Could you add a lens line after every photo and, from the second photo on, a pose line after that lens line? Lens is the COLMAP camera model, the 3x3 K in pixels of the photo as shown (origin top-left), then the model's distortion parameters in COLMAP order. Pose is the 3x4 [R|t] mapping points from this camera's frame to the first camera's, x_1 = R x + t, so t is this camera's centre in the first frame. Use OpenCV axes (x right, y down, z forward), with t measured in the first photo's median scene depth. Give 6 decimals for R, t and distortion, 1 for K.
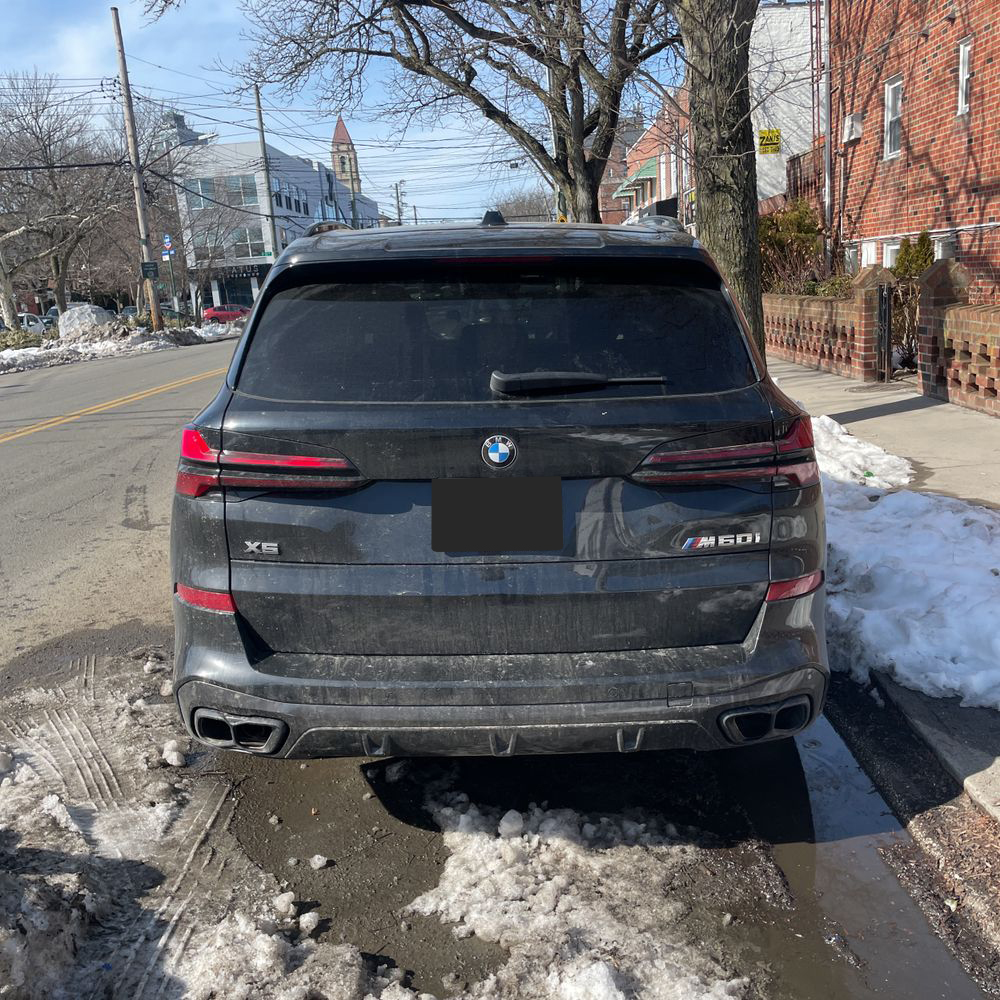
lens RADIAL K [[1016.0, 0, 500.0], [0, 1016.0, 500.0], [0, 0, 1]] dist [0.082800, -0.111518]
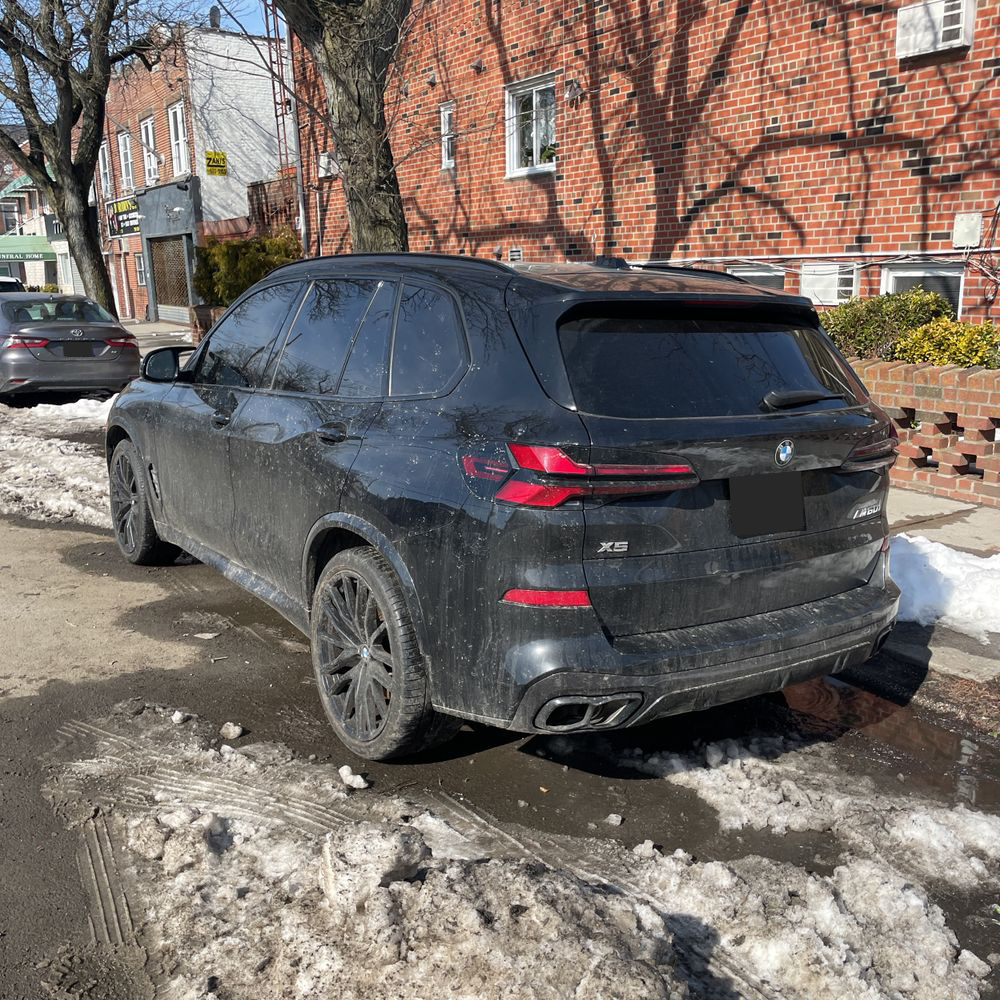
lens RADIAL K [[1016.0, 0, 500.0], [0, 1016.0, 500.0], [0, 0, 1]] dist [0.082800, -0.111518]
pose [[0.828594, -0.068153, 0.555687, -0.167311], [0.077249, 0.996987, 0.007089, -0.004052], [-0.554495, 0.037053, 0.831361, 0.019784]]
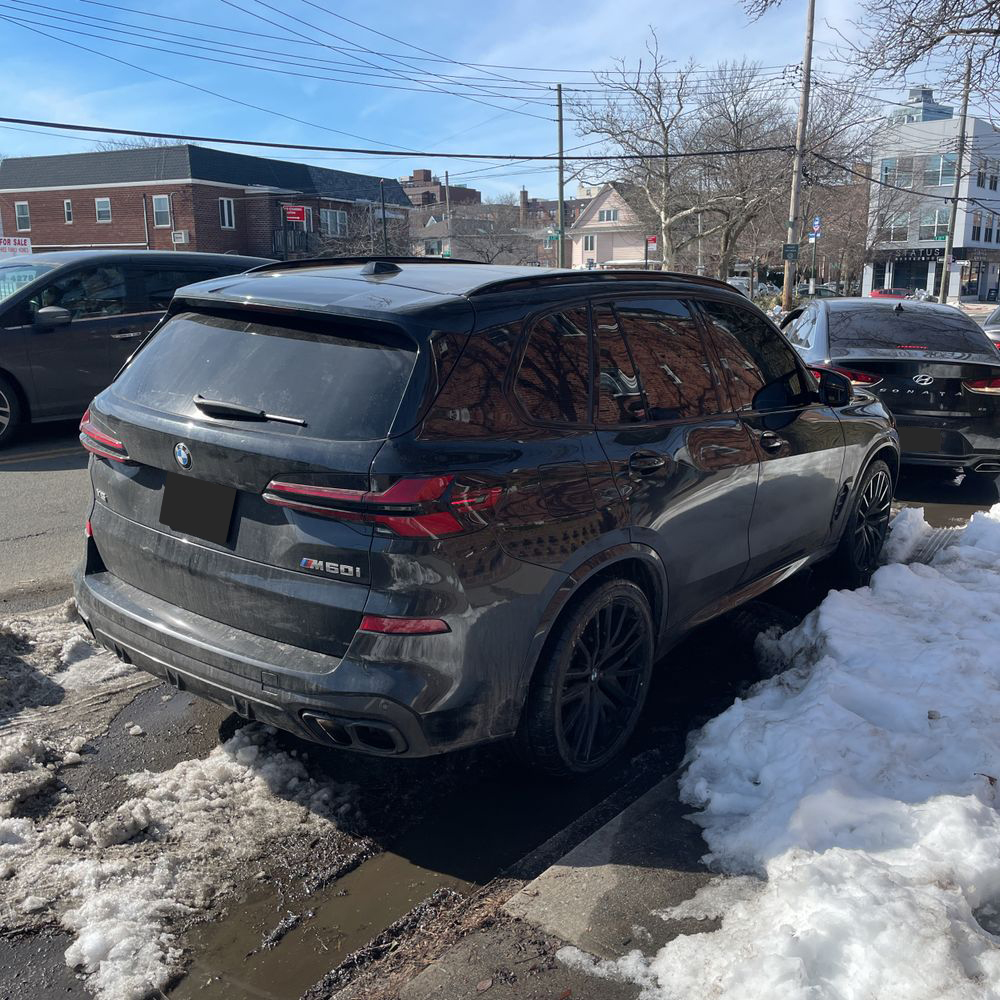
lens RADIAL K [[1003.6, 0, 500.0], [0, 1003.6, 500.0], [0, 0, 1]] dist [0.083047, -0.114634]
pose [[0.791563, 0.198073, -0.578096, 0.174301], [-0.183918, 0.979369, 0.083729, -0.028441], [0.582753, 0.040045, 0.811662, 0.031569]]
